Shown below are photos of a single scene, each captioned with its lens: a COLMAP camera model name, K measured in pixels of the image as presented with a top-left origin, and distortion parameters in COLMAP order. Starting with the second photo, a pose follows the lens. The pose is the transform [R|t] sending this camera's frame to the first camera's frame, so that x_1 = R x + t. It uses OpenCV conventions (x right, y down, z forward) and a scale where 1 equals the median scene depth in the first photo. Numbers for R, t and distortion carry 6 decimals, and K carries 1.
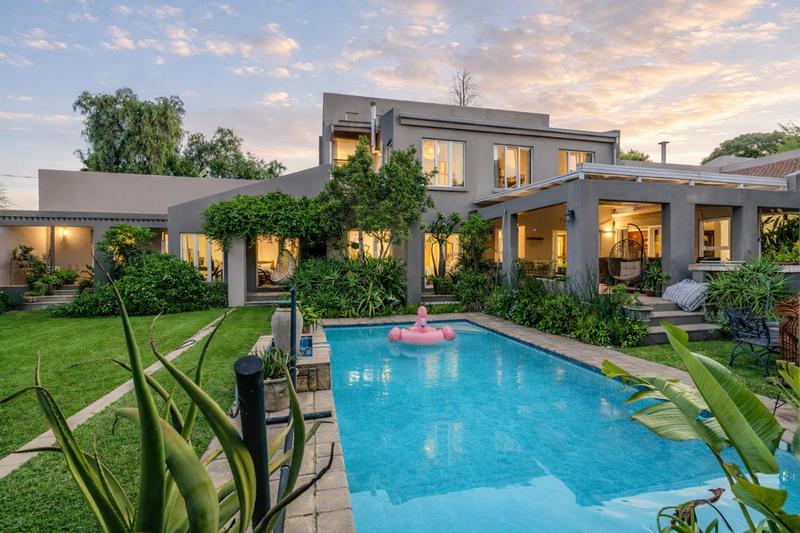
lens RADIAL K [[364.7, 0, 400.8], [0, 364.7, 246.5], [0, 0, 1]] dist [0.023584, 0.000302]
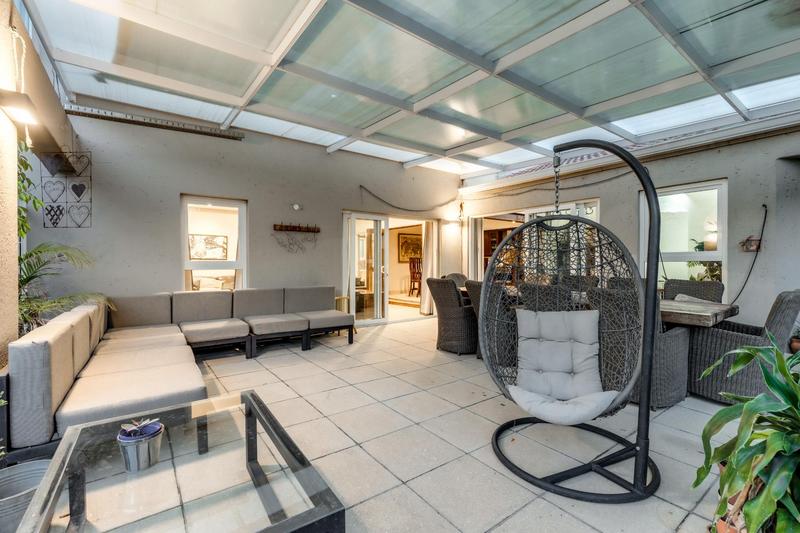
lens RADIAL K [[356.4, 0, 399.0], [0, 356.4, 268.4], [0, 0, 1]] dist [0.020940, 0.000304]
pose [[0.925637, -0.003593, 0.378395, 0.287118], [-0.009164, 0.999449, 0.031908, 0.007694], [-0.378301, -0.033003, 0.925094, 0.527065]]
